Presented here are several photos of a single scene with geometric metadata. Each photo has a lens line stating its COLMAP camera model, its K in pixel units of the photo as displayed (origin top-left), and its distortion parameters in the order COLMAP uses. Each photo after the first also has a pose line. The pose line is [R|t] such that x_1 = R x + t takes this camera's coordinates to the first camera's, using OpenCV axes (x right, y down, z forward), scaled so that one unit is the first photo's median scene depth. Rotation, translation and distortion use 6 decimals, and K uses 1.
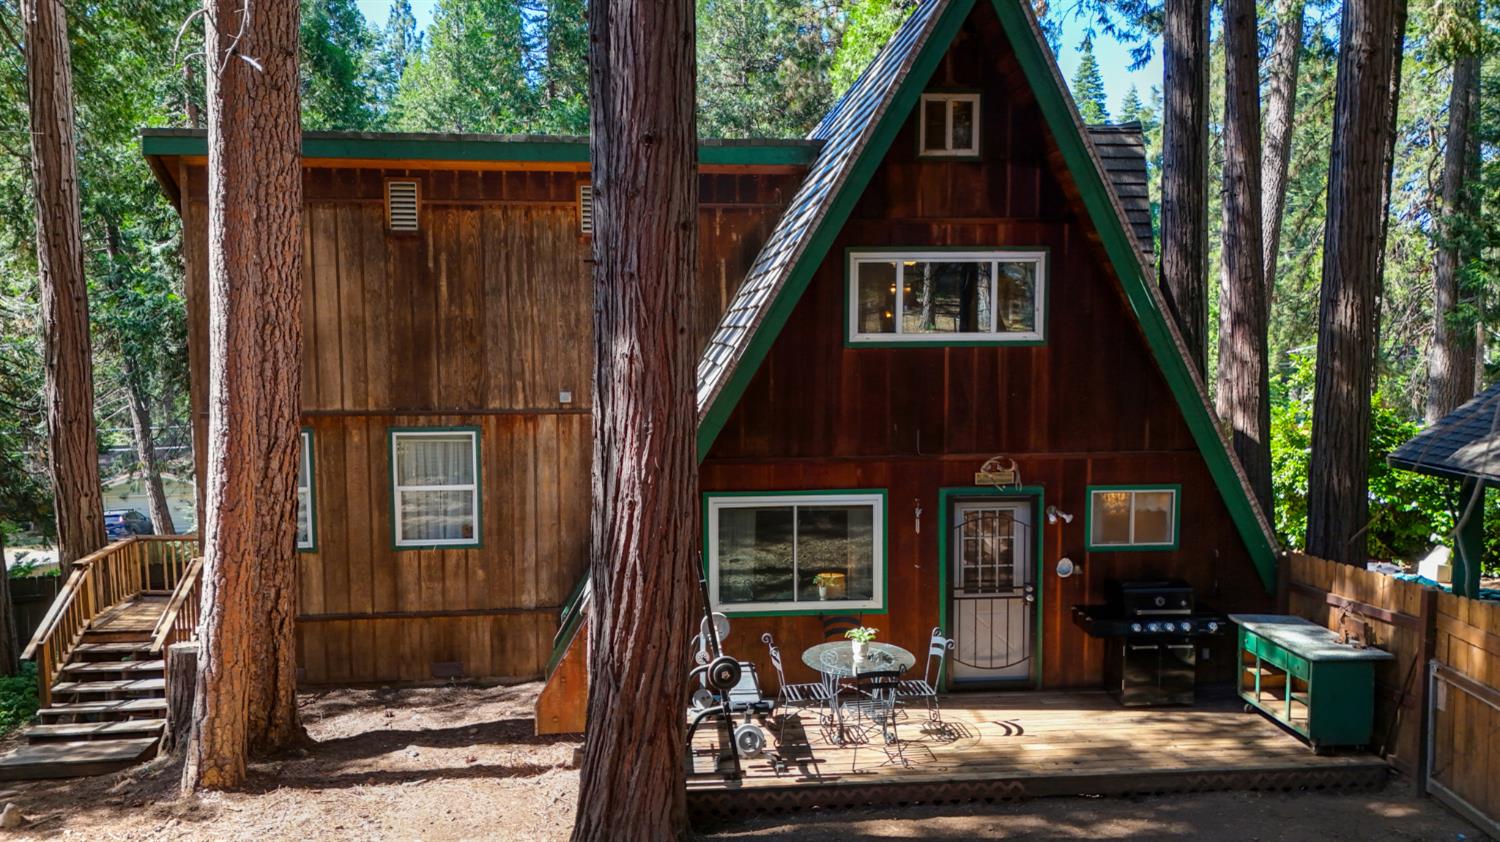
lens RADIAL K [[1091.9, 0, 751.6], [0, 1091.9, 420.3], [0, 0, 1]] dist [0.102486, -0.118537]
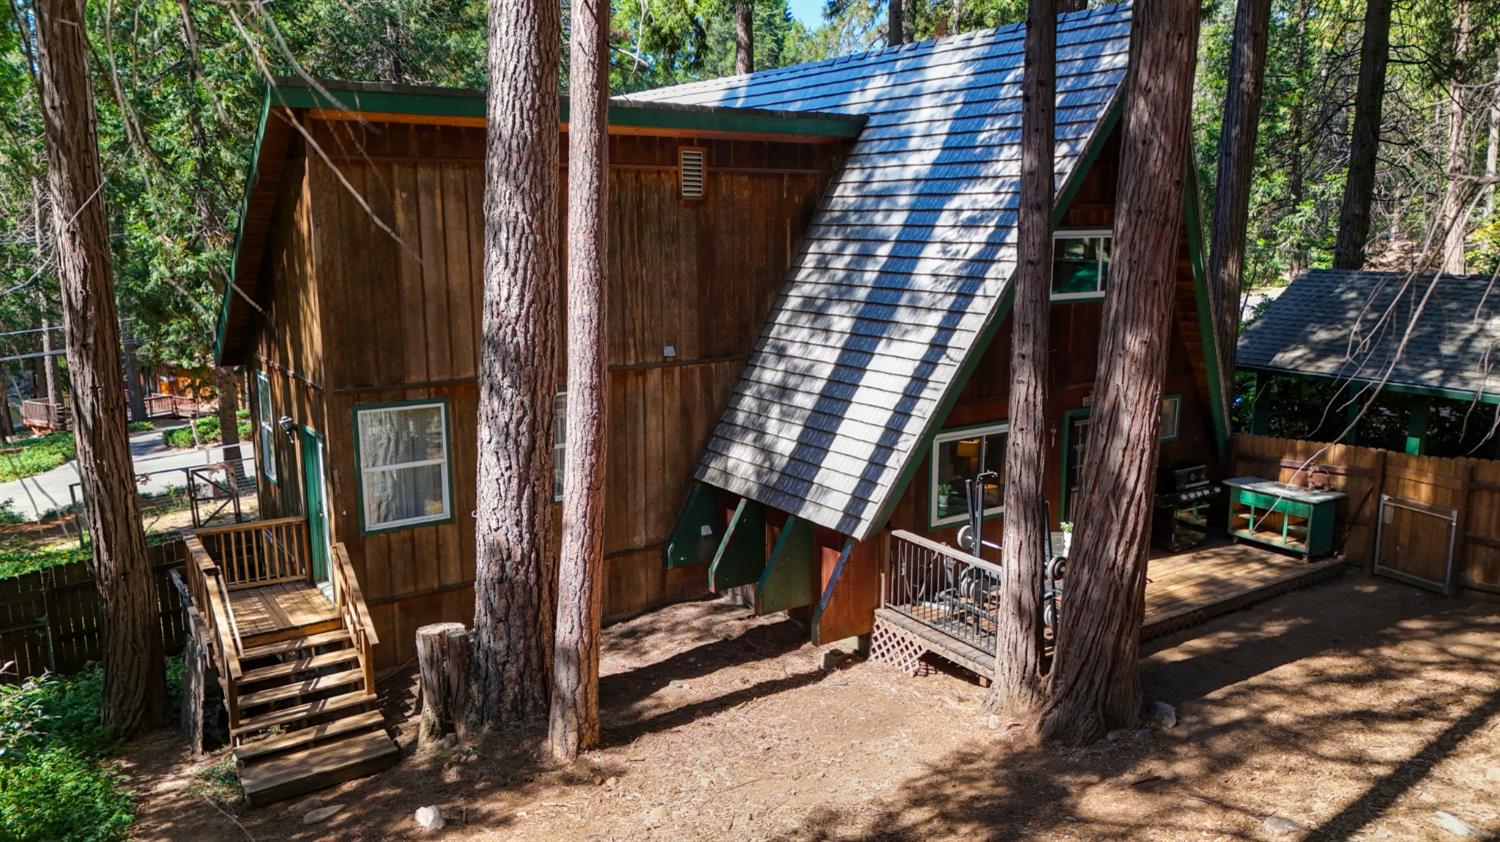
lens RADIAL K [[1091.9, 0, 751.6], [0, 1091.9, 420.3], [0, 0, 1]] dist [0.102486, -0.118537]
pose [[0.876215, -0.086668, 0.474064, -0.803761], [0.039159, 0.993247, 0.109208, -0.088403], [-0.480328, -0.077125, 0.873692, 0.029089]]
